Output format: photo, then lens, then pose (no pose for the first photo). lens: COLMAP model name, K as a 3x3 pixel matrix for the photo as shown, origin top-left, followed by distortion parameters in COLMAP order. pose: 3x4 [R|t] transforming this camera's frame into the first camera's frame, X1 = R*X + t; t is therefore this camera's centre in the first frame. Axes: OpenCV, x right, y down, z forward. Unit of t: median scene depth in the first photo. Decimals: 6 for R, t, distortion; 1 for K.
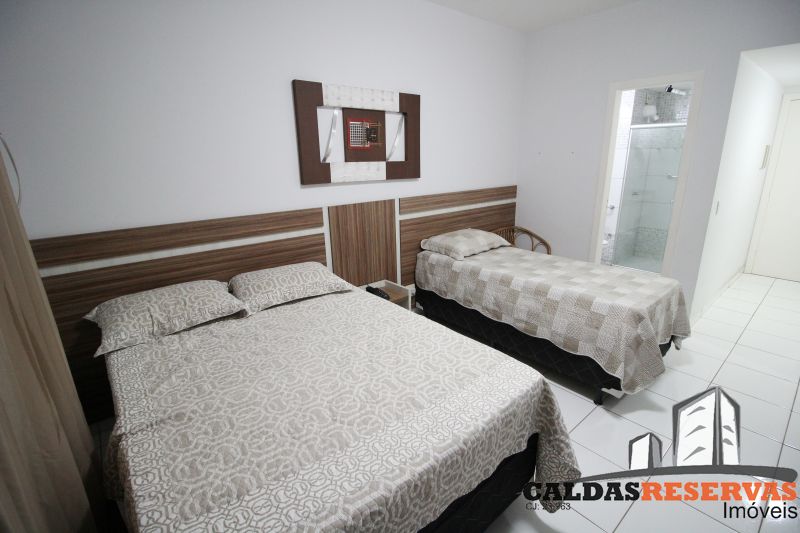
lens RADIAL K [[372.1, 0, 398.5], [0, 372.1, 267.6], [0, 0, 1]] dist [-0.010410, -0.000875]
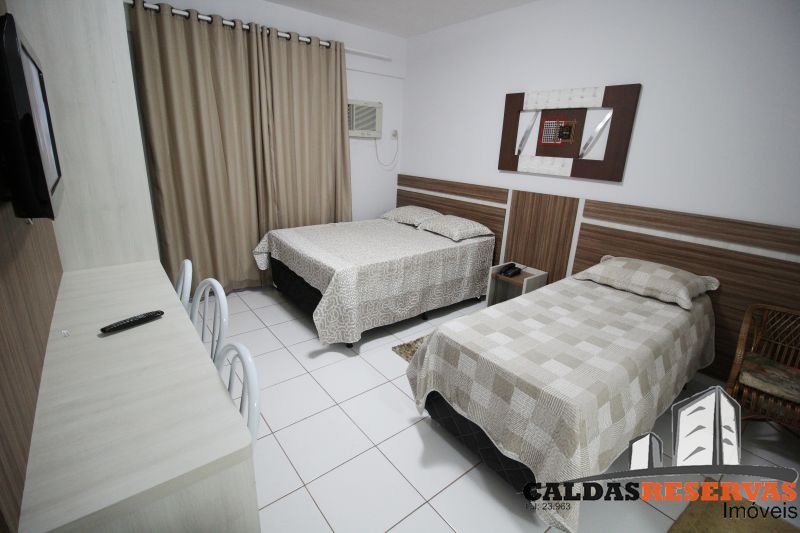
lens RADIAL K [[372.1, 0, 396.7], [0, 372.1, 265.4], [0, 0, 1]] dist [-0.010410, -0.000875]
pose [[-0.028315, 0.327325, -0.944488, 1.070698], [-0.322020, 0.891508, 0.318618, -0.203471], [0.946309, 0.313166, 0.080162, 0.586609]]
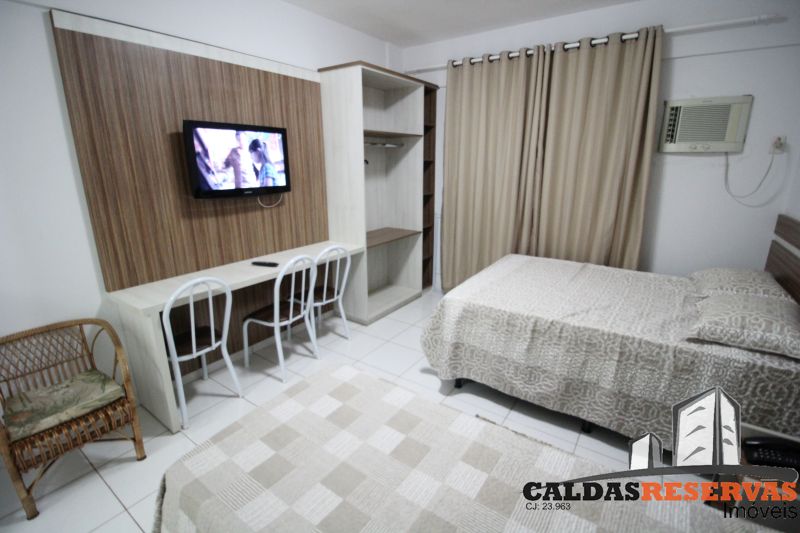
lens RADIAL K [[372.1, 0, 398.8], [0, 372.1, 261.5], [0, 0, 1]] dist [-0.010410, -0.000875]
pose [[-0.966510, 0.091062, -0.239929, 0.509593], [-0.049627, 0.850958, 0.522885, -0.371702], [0.251784, 0.517280, -0.817940, 1.172769]]
